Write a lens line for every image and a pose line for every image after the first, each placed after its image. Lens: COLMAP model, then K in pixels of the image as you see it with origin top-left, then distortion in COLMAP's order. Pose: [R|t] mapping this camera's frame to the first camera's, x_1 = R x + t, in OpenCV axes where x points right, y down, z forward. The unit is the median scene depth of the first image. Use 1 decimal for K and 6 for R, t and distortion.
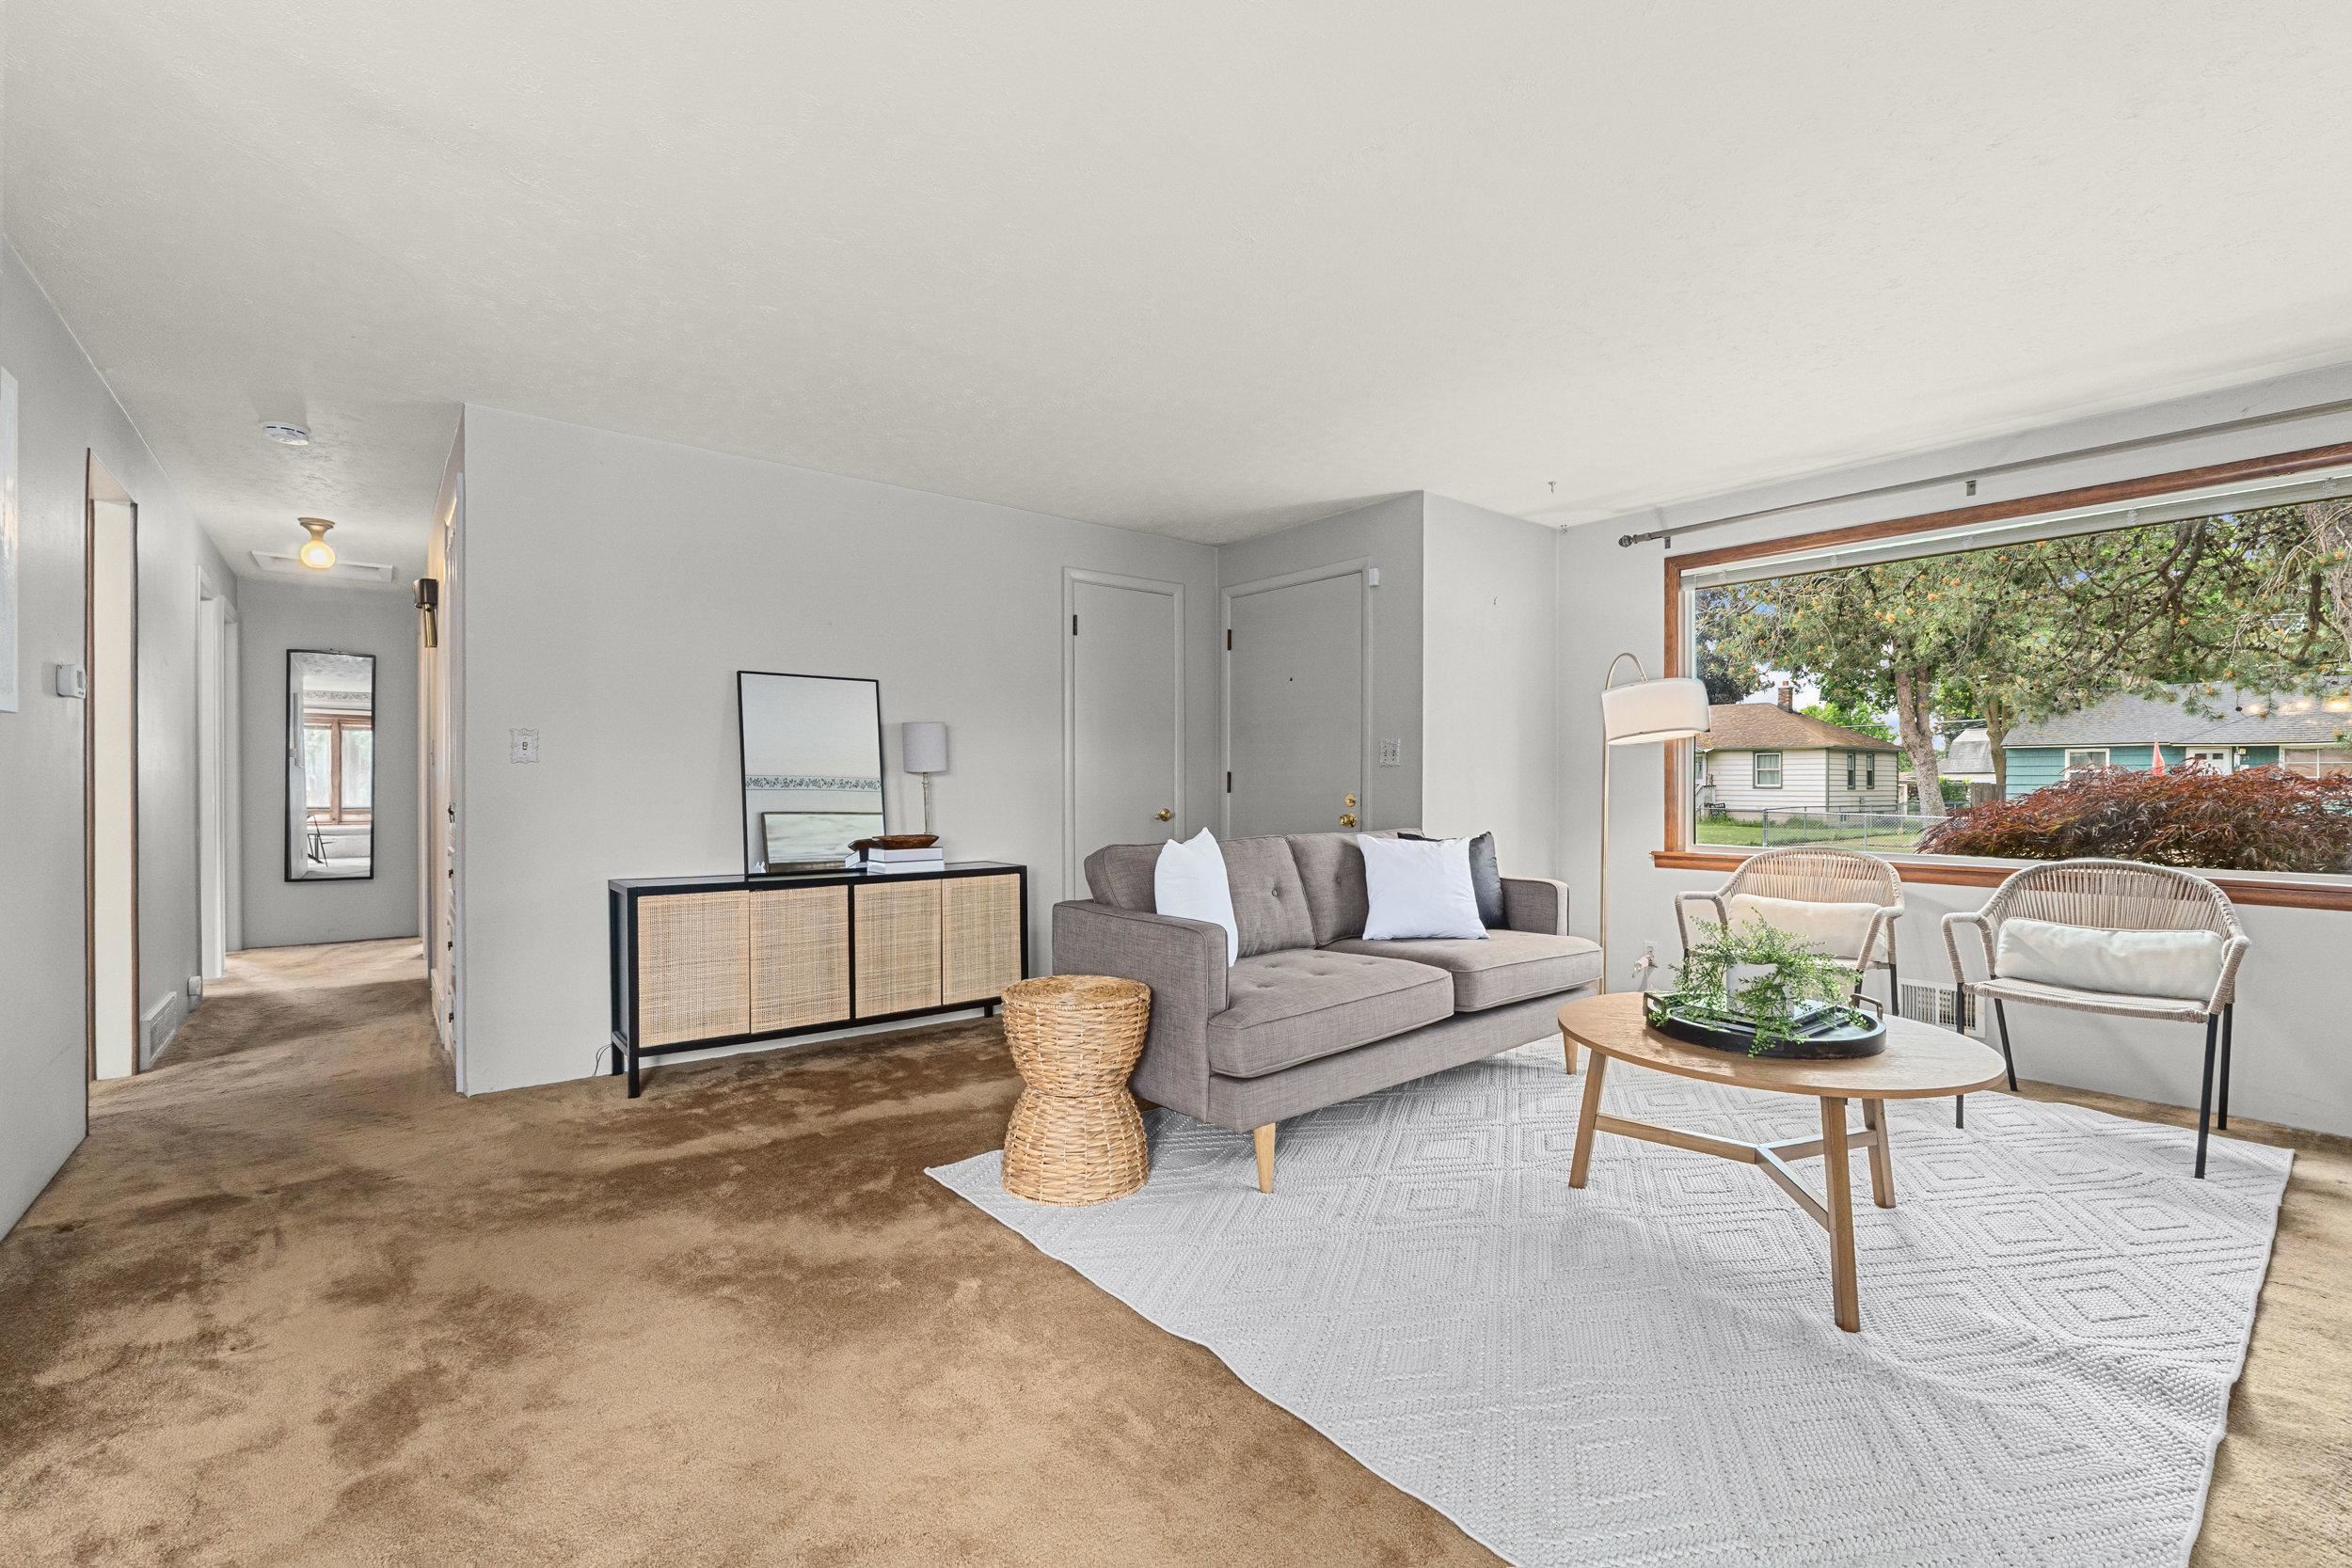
lens RADIAL K [[991.2, 0, 1103.0], [0, 991.2, 788.5], [0, 0, 1]] dist [-0.010008, 0.001519]
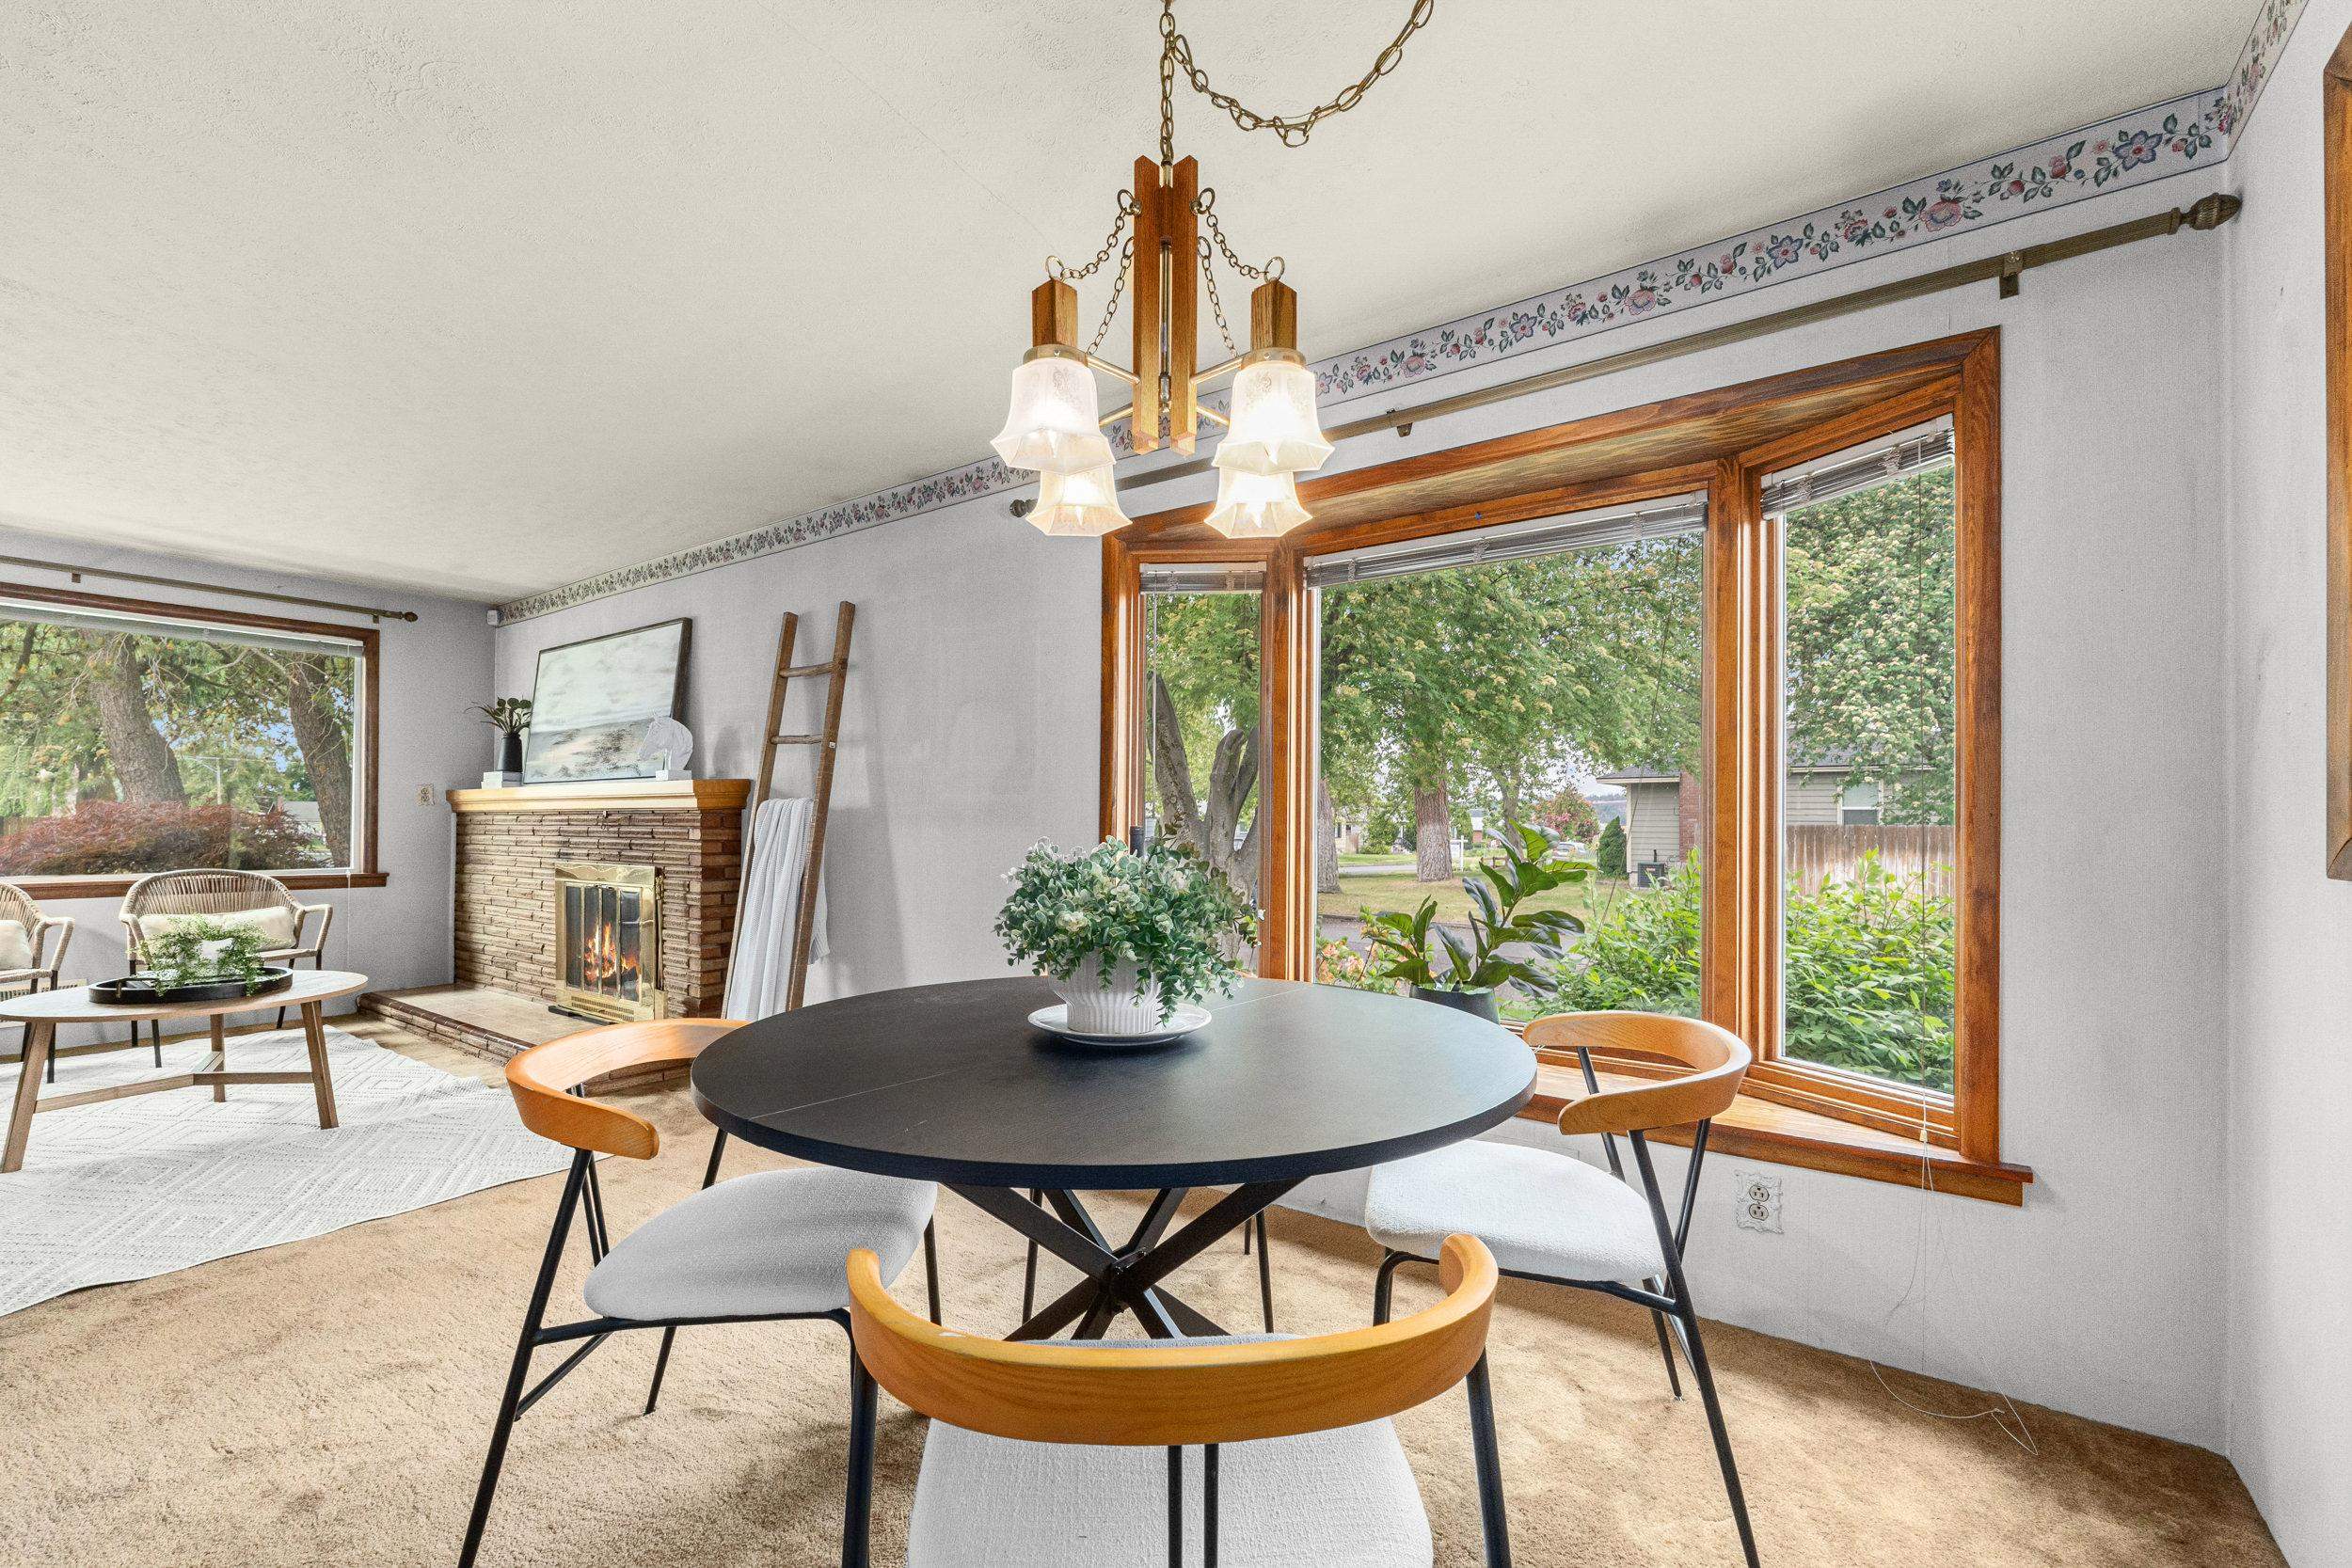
lens RADIAL K [[991.2, 0, 1154.5], [0, 991.2, 811.2], [0, 0, 1]] dist [-0.010008, 0.001519]
pose [[-0.268940, 0.005116, 0.963143, -0.728911], [0.000038, 0.999986, -0.005302, -0.005427], [-0.963157, -0.001390, -0.268937, 0.026835]]
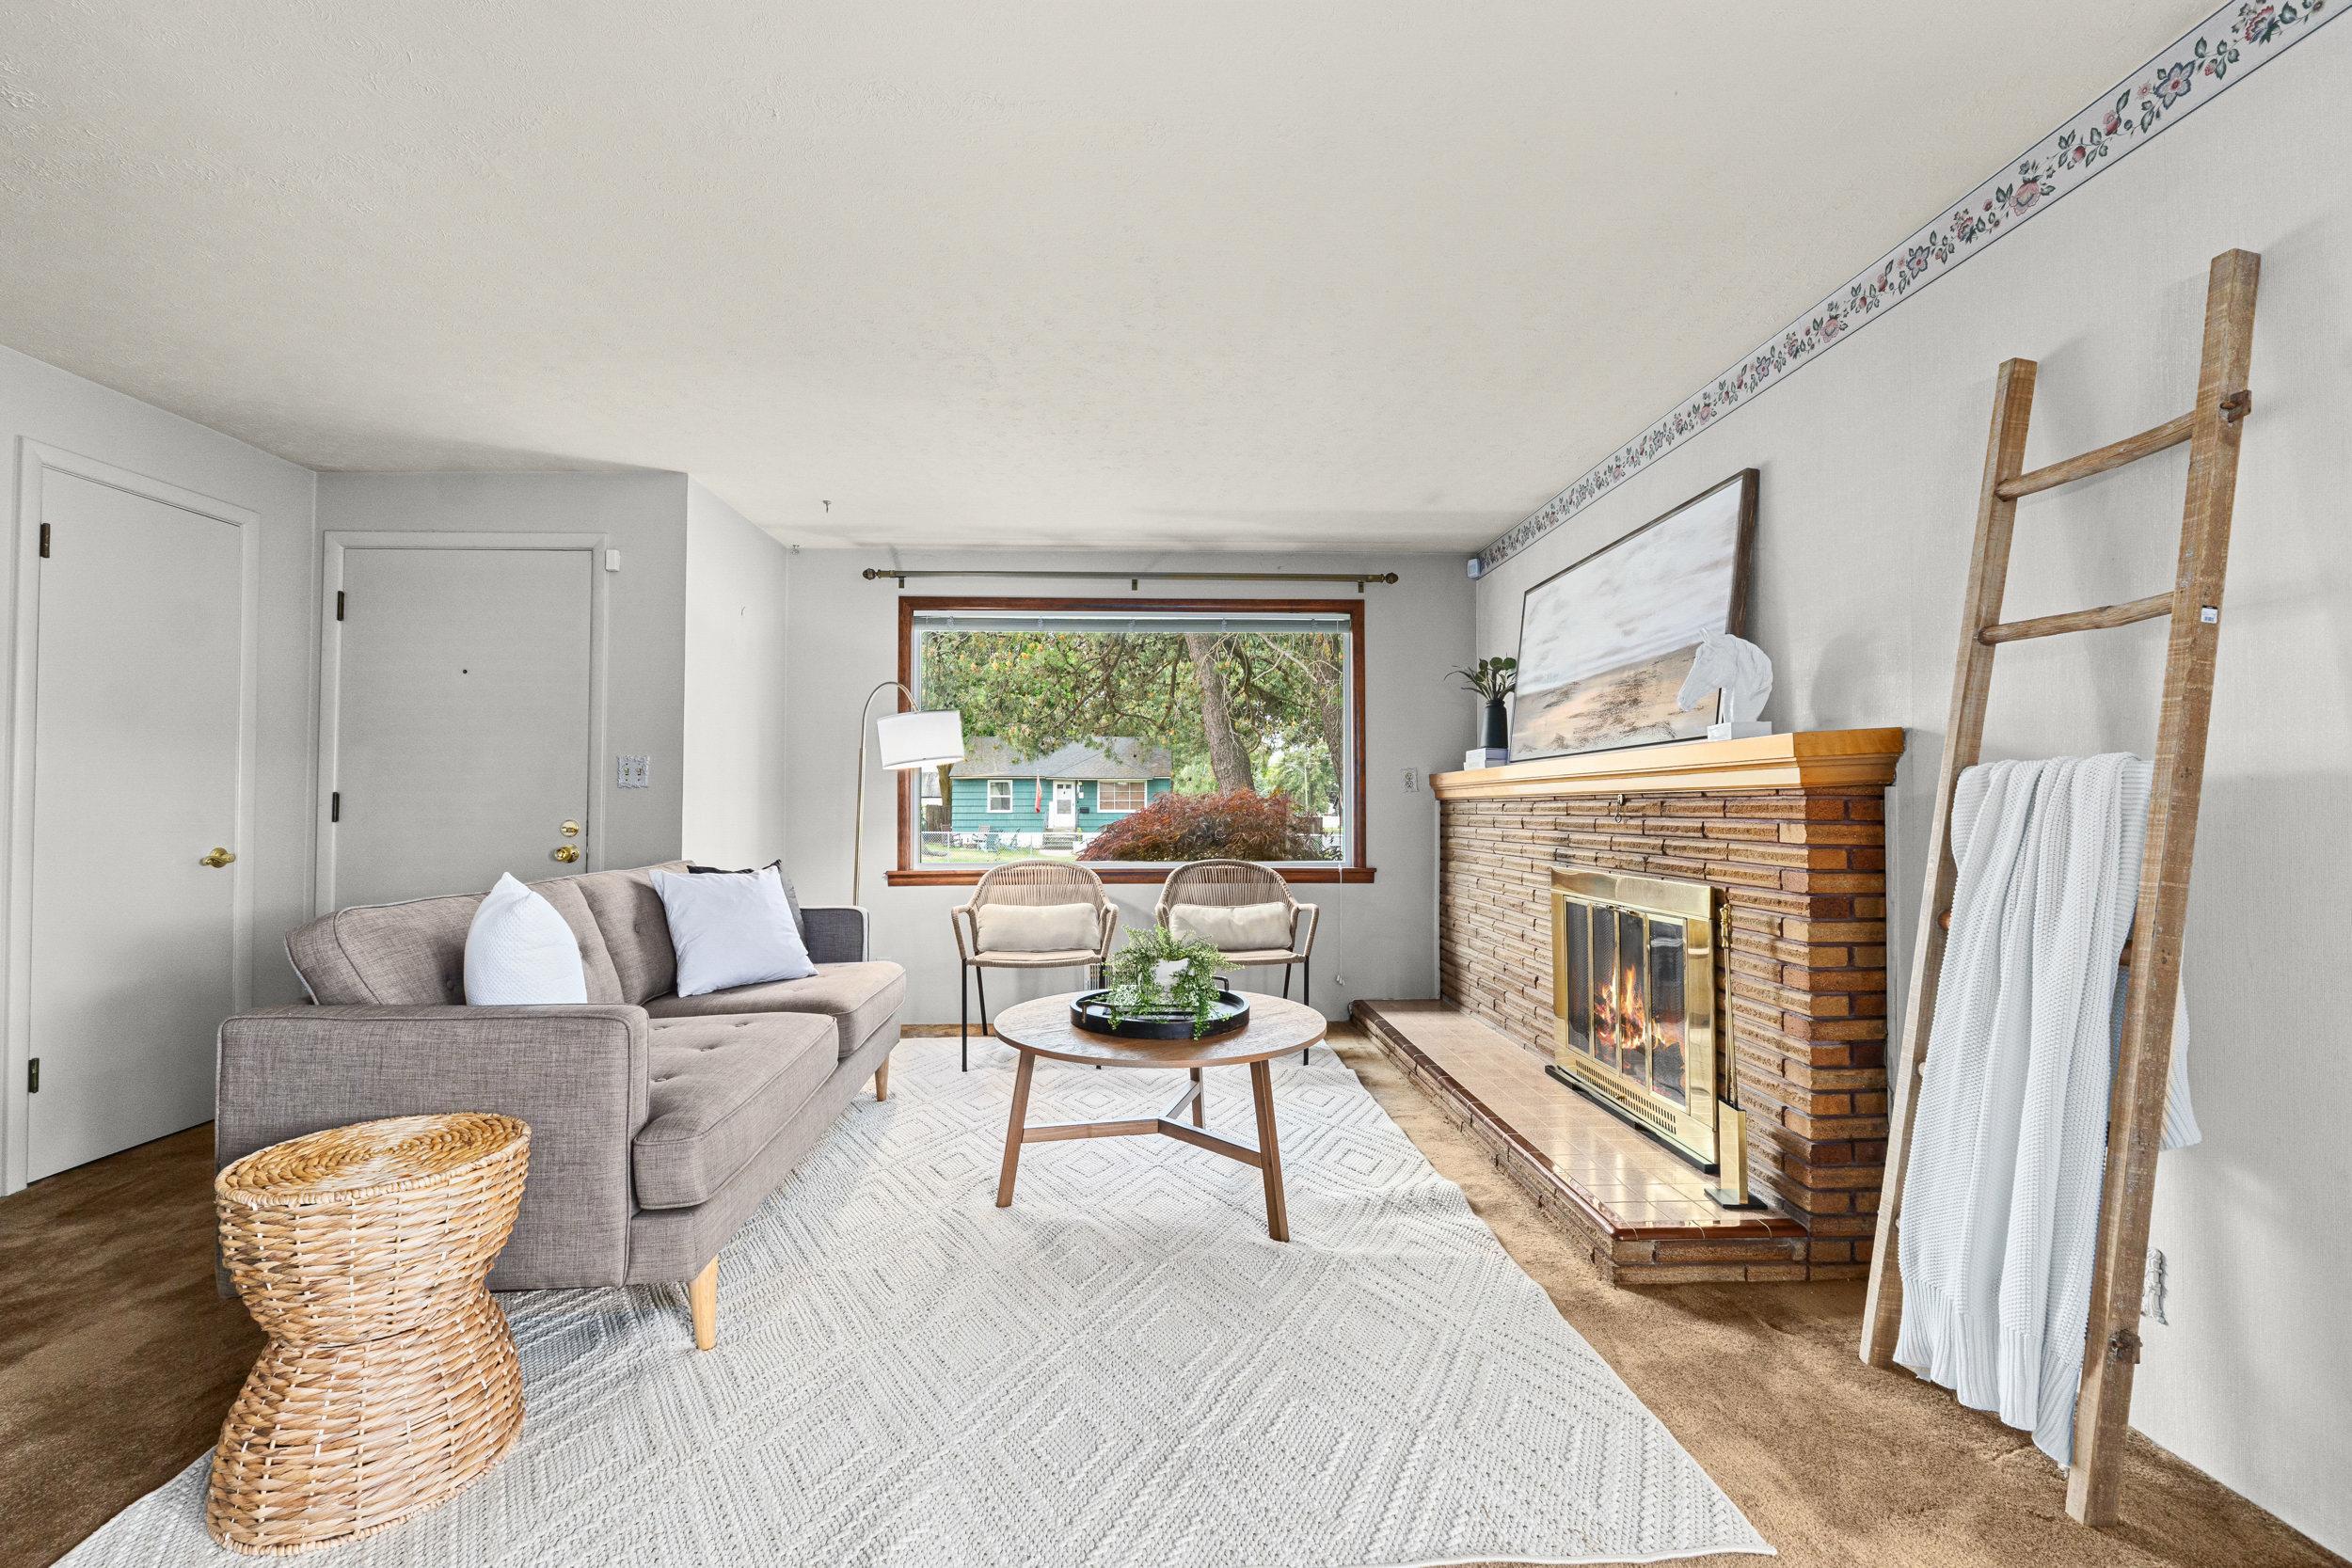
lens RADIAL K [[991.2, 0, 1185.2], [0, 991.2, 787.4], [0, 0, 1]] dist [-0.010008, 0.001519]
pose [[0.572562, 0.012621, 0.819764, -0.192580], [0.006621, 0.999778, -0.020017, -0.003868], [-0.819835, 0.016889, 0.572351, 0.195690]]
